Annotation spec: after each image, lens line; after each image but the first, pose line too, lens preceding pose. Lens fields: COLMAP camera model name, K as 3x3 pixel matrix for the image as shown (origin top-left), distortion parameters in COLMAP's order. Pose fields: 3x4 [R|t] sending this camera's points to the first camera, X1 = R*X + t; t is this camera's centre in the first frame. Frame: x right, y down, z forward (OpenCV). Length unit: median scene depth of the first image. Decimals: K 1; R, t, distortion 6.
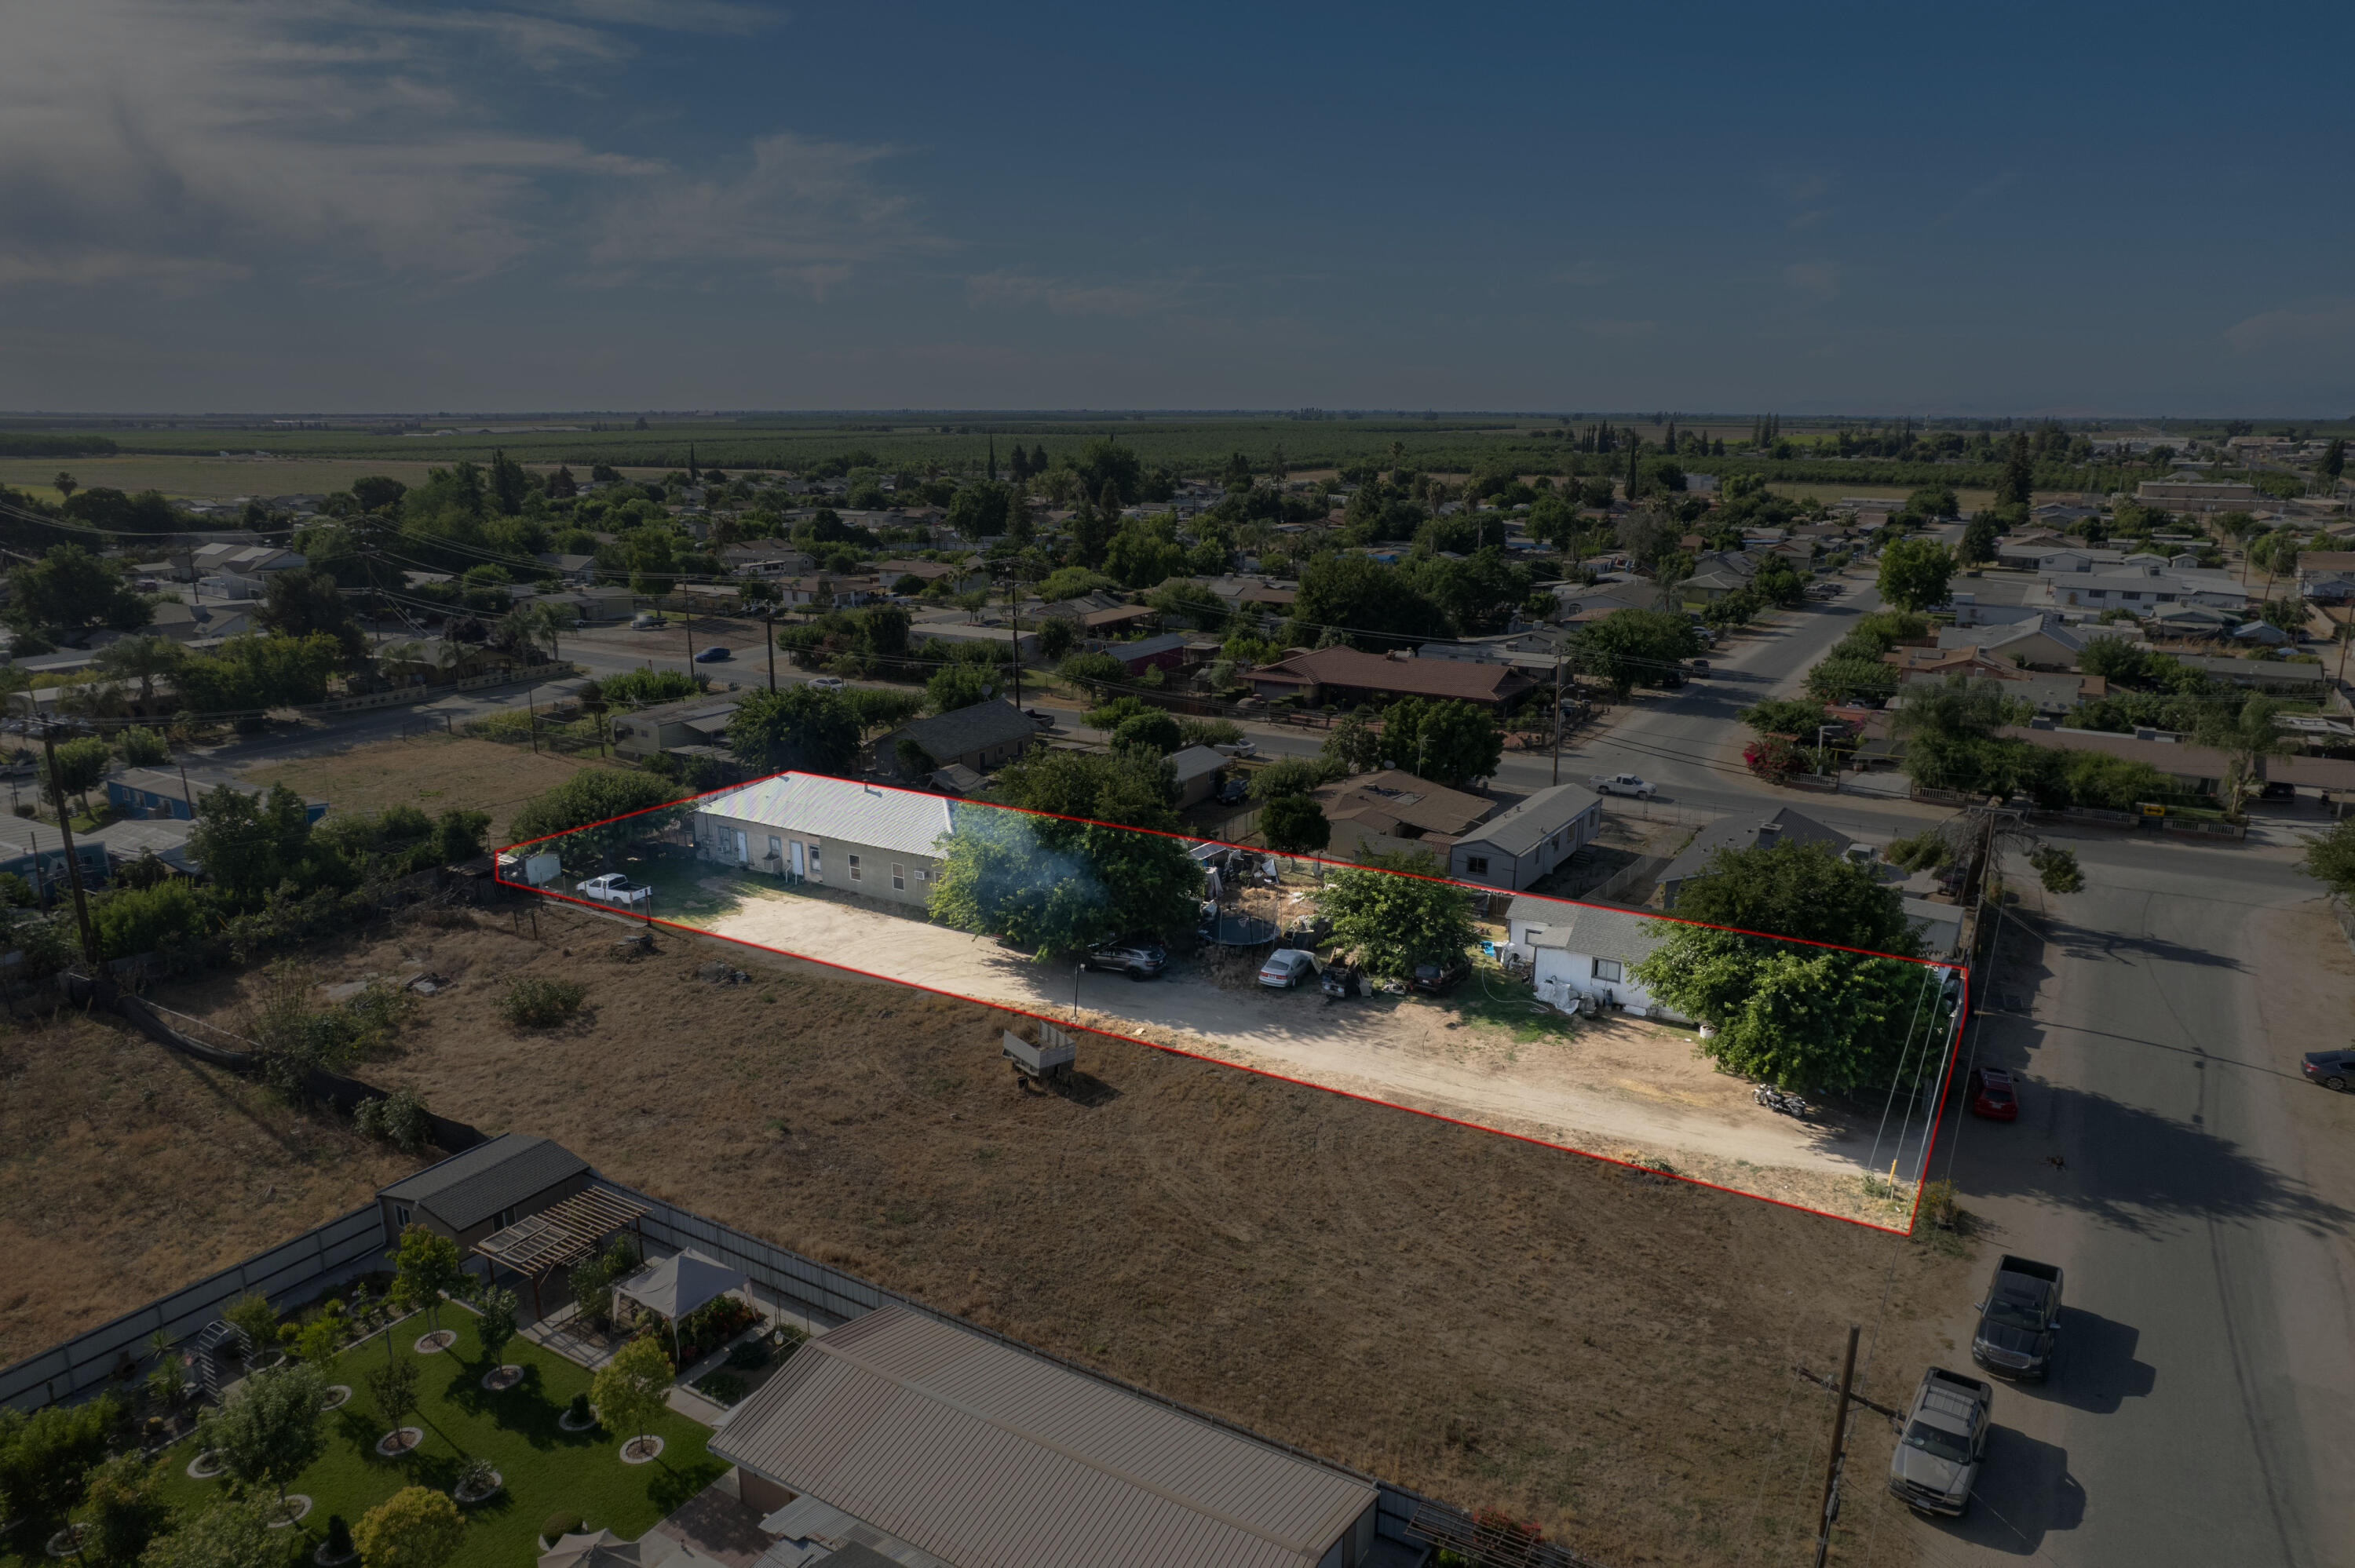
lens RADIAL K [[1506.2, 0, 1189.1], [0, 1506.2, 780.5], [0, 0, 1]] dist [-0.068511, 0.070490]
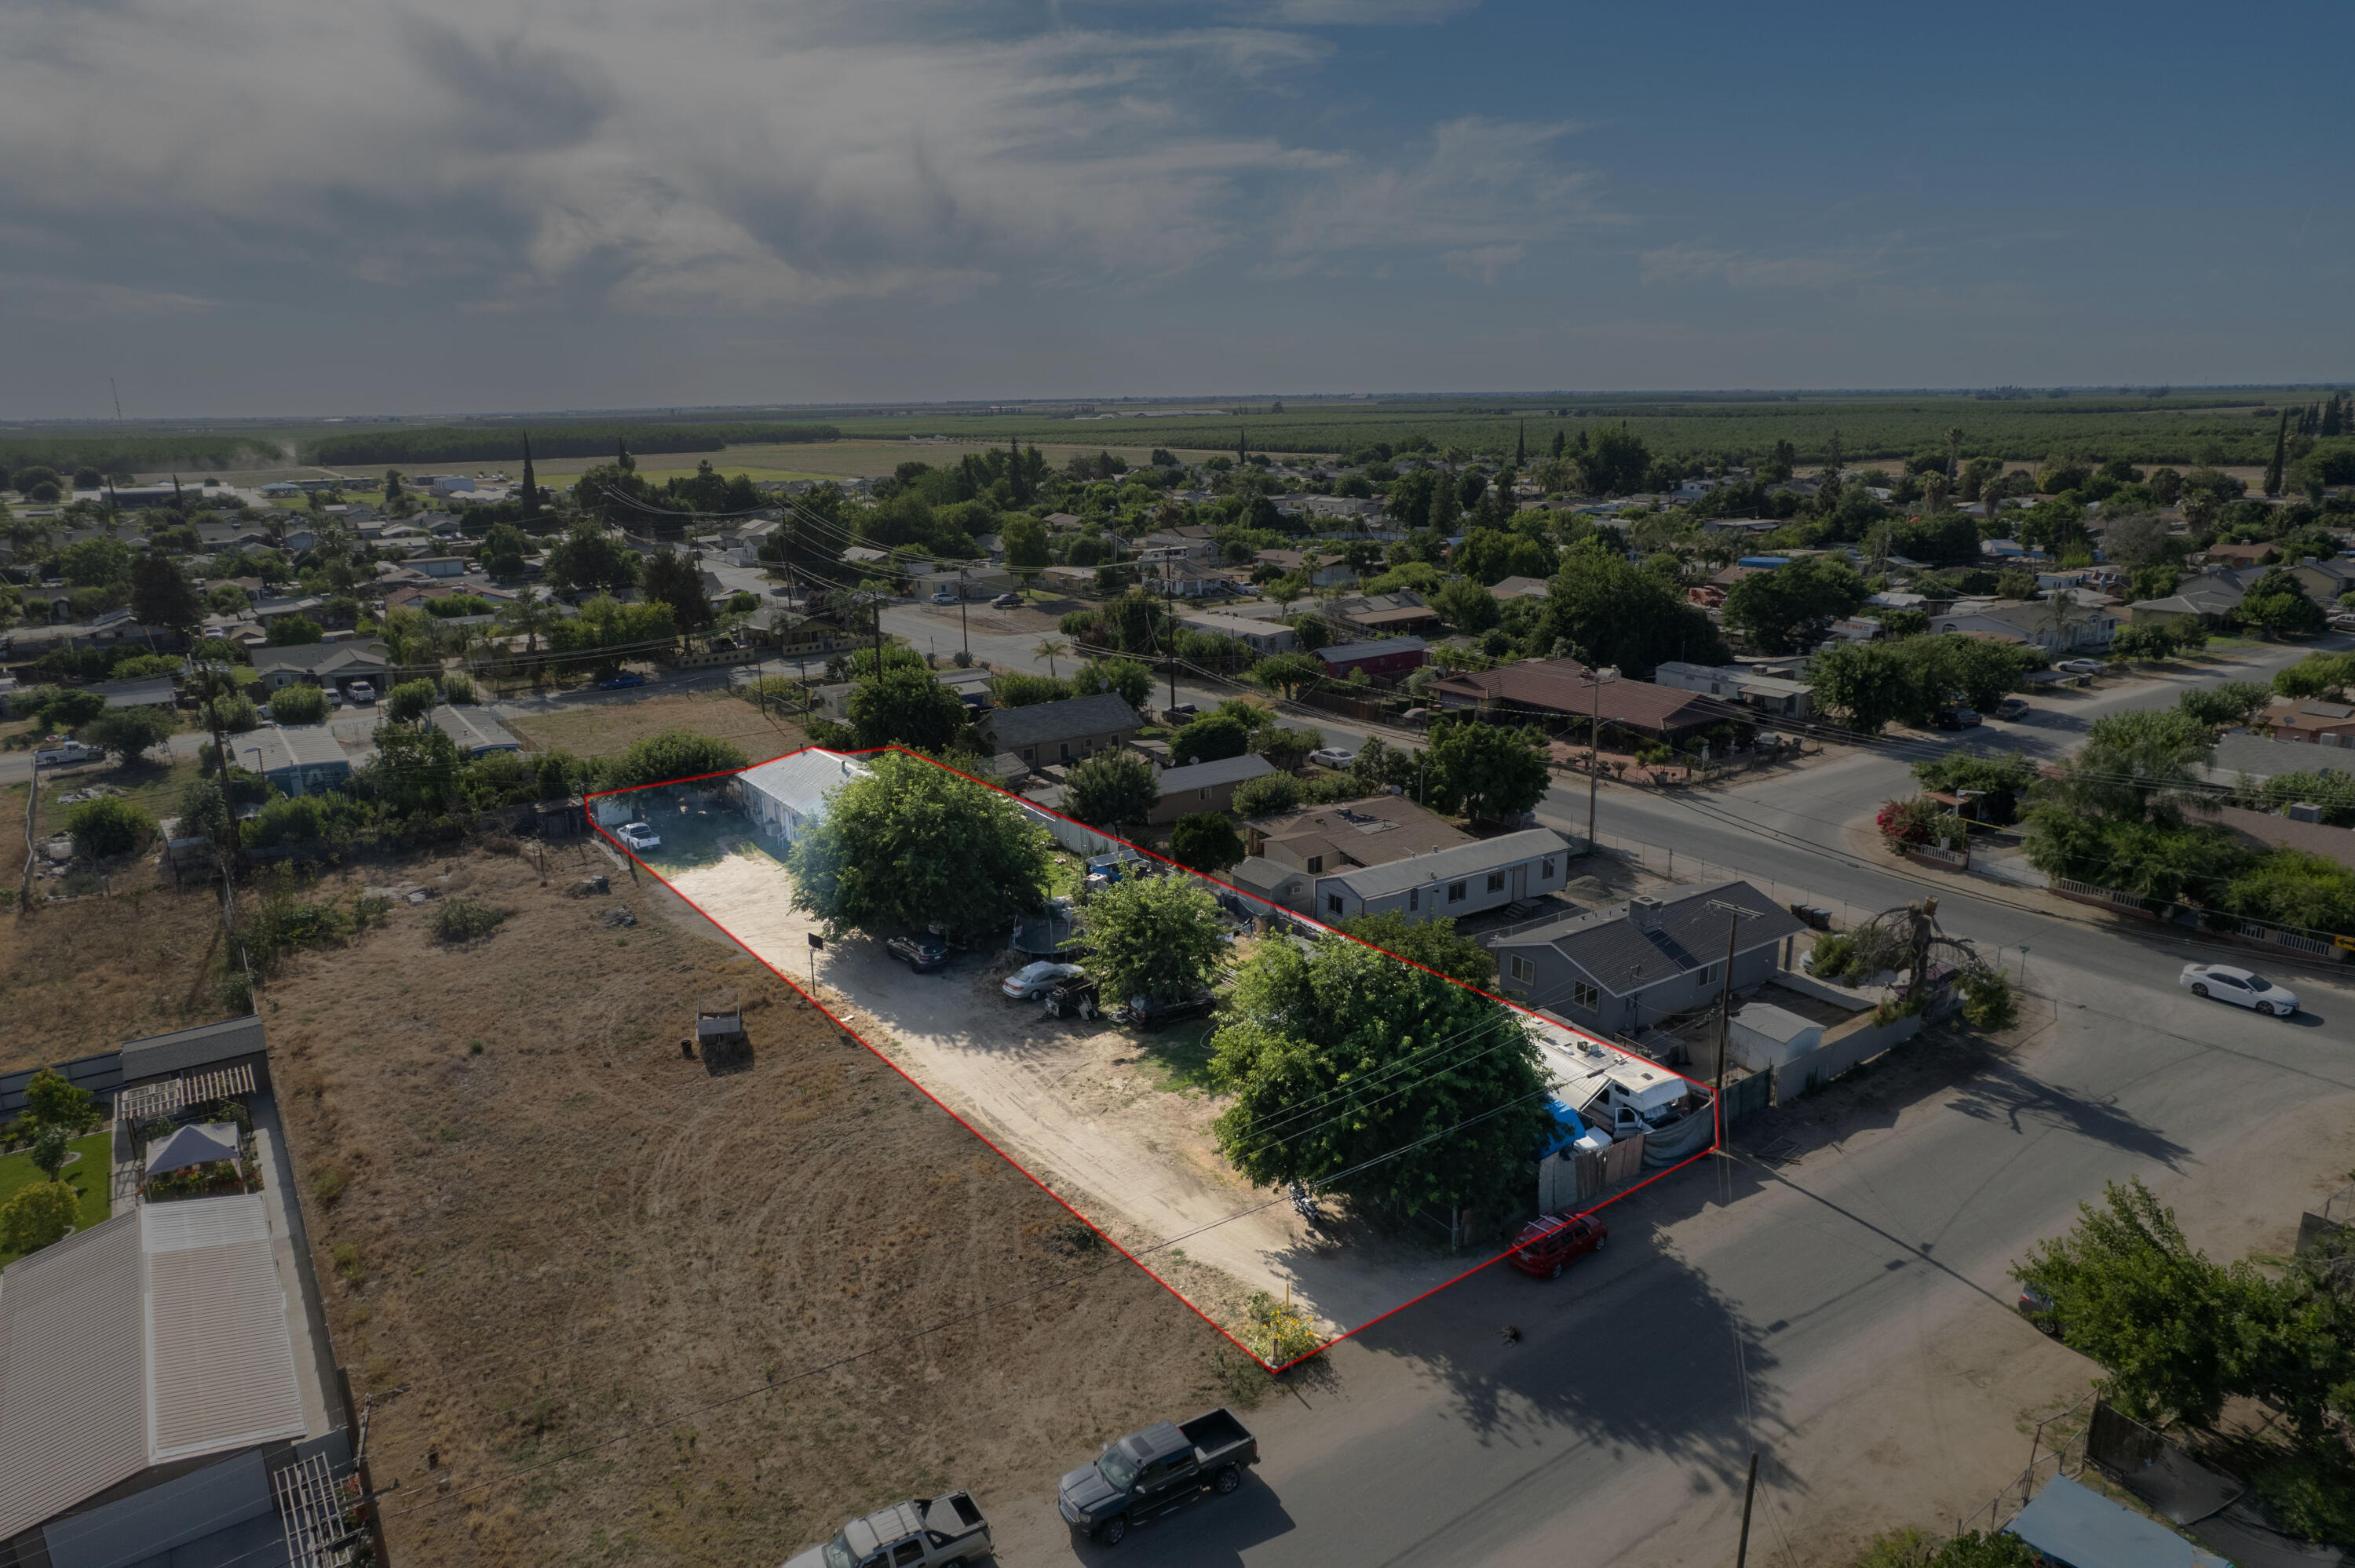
lens RADIAL K [[1506.2, 0, 1189.1], [0, 1506.2, 780.5], [0, 0, 1]] dist [-0.068511, 0.070490]
pose [[0.910984, 0.086786, -0.403208, 0.509485], [-0.081957, 0.996206, 0.029254, -0.042787], [0.404218, 0.006396, 0.914641, 0.110913]]
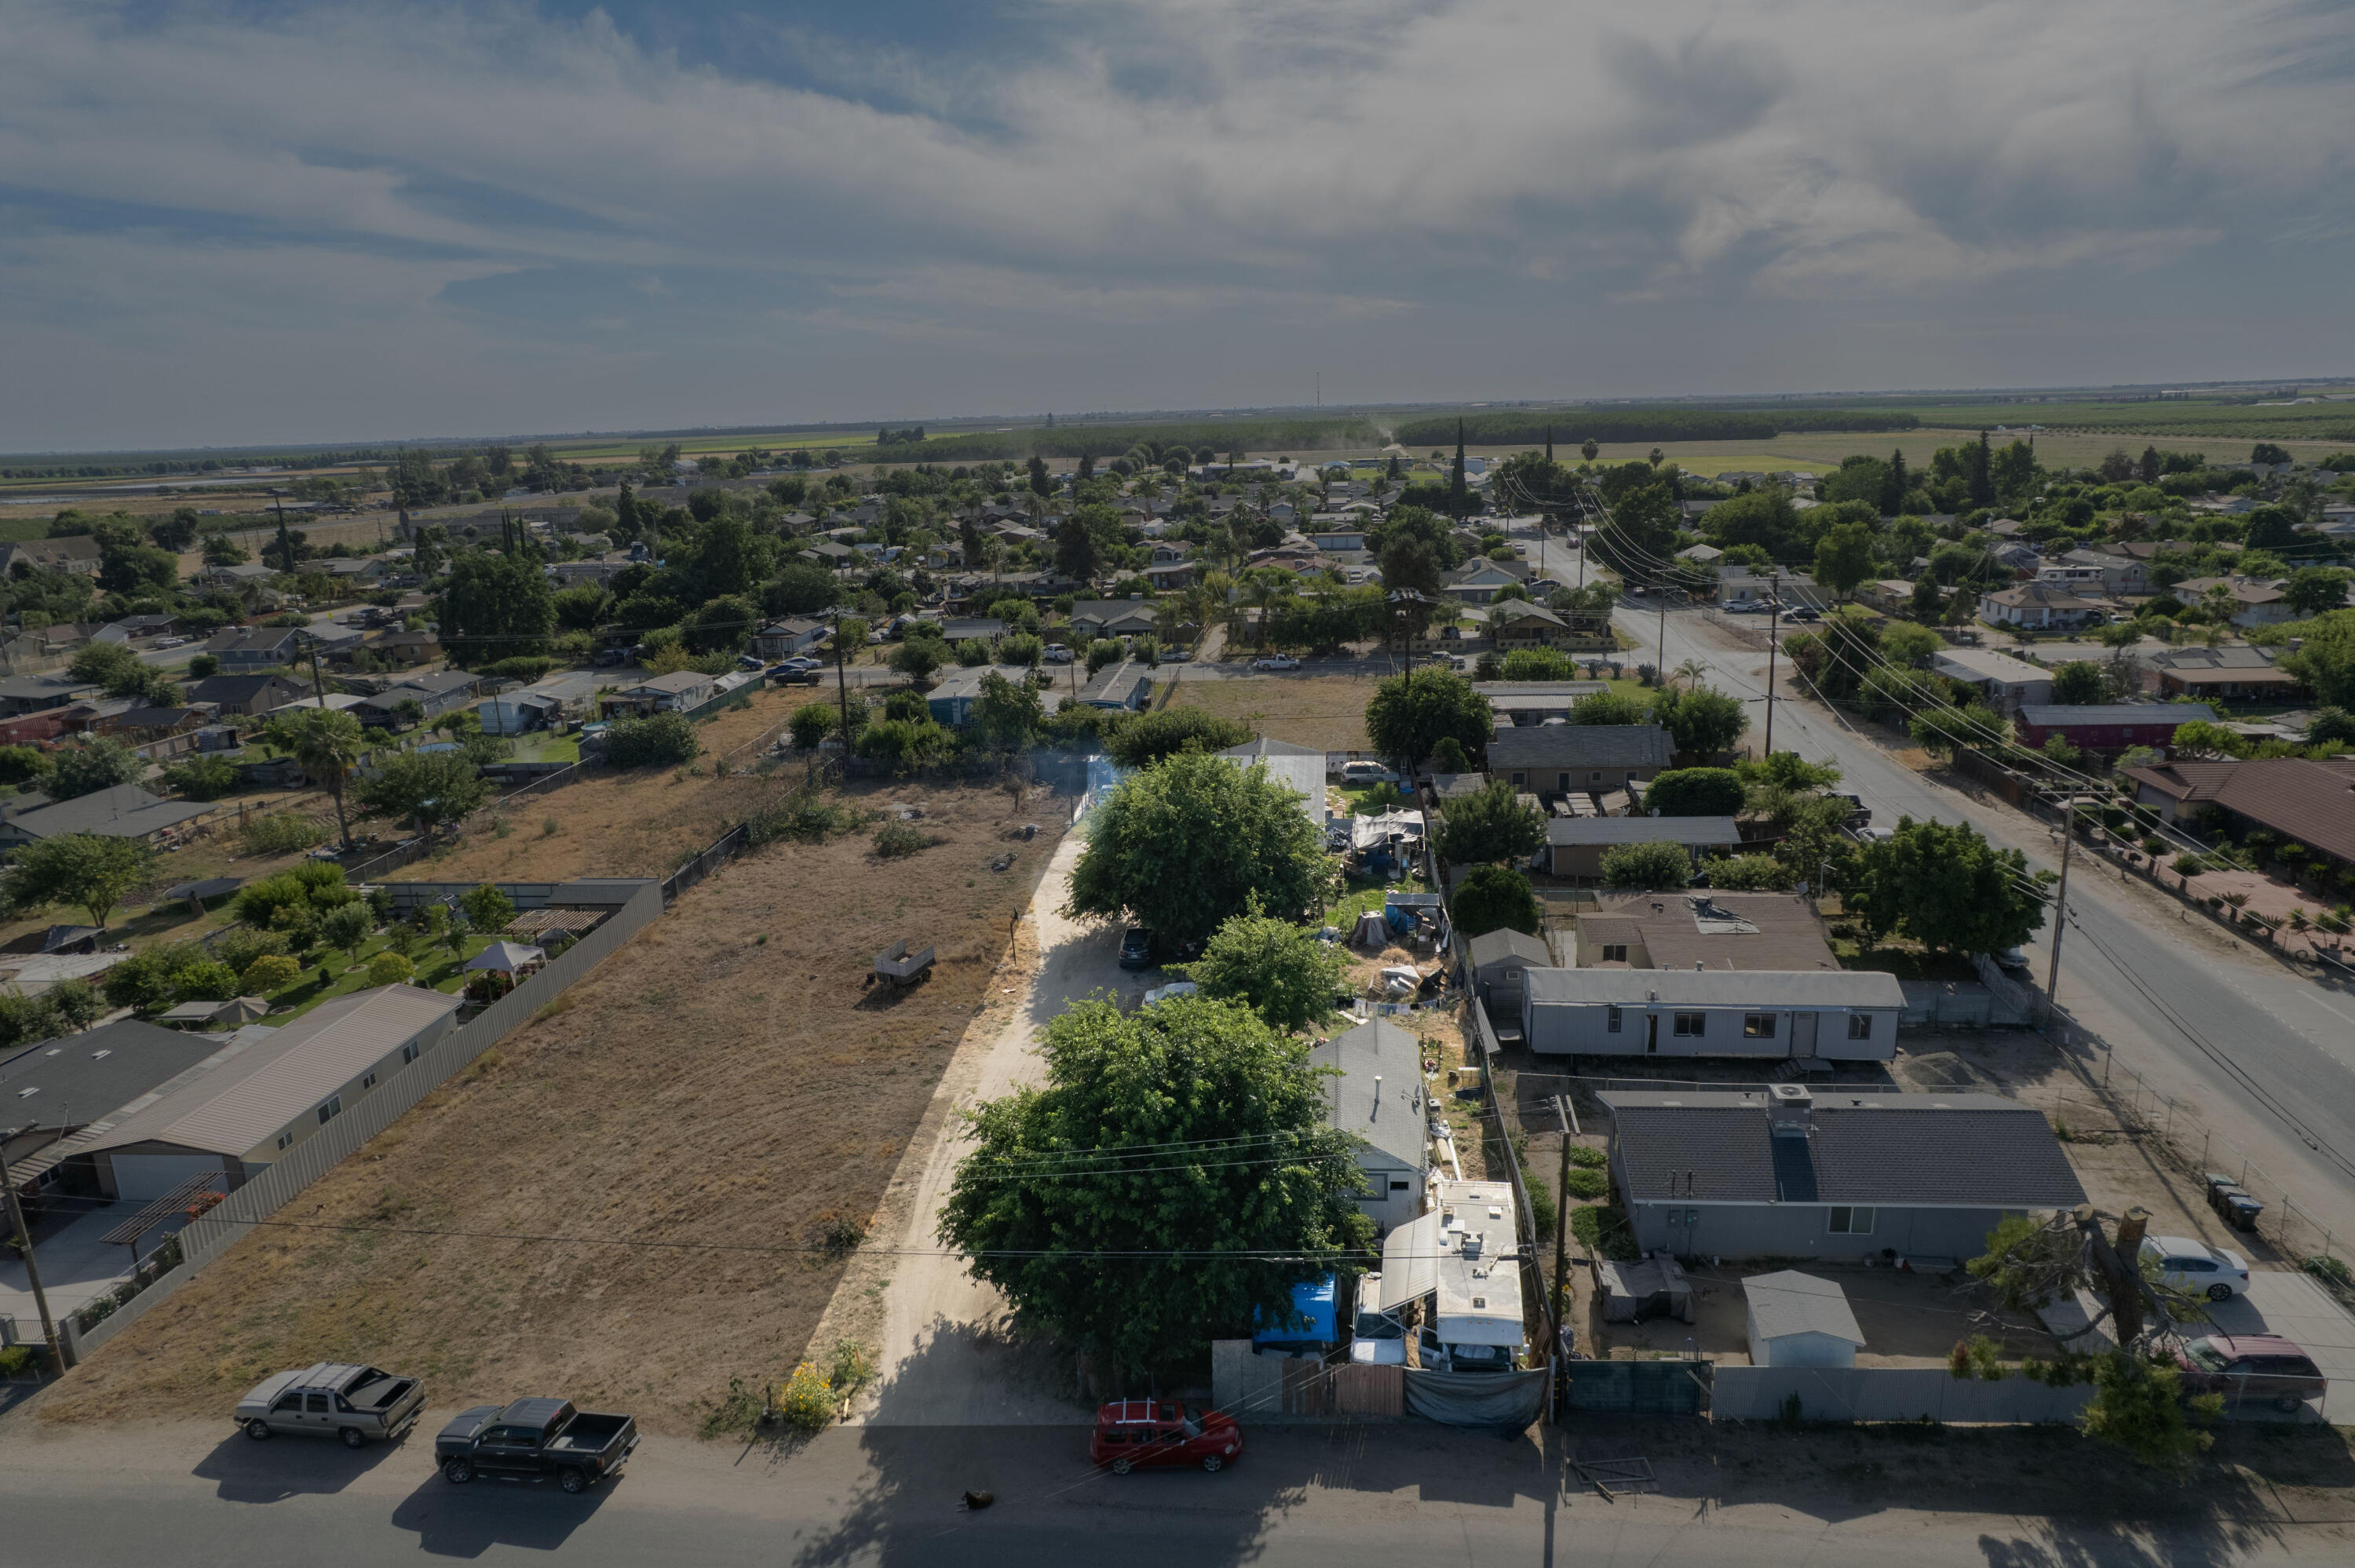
lens RADIAL K [[1506.2, 0, 1189.1], [0, 1506.2, 780.5], [0, 0, 1]] dist [-0.068511, 0.070490]
pose [[0.426733, 0.203452, -0.881196, 0.828102], [-0.186606, 0.973208, 0.134329, -0.134731], [0.884917, 0.107114, 0.453265, 0.509159]]
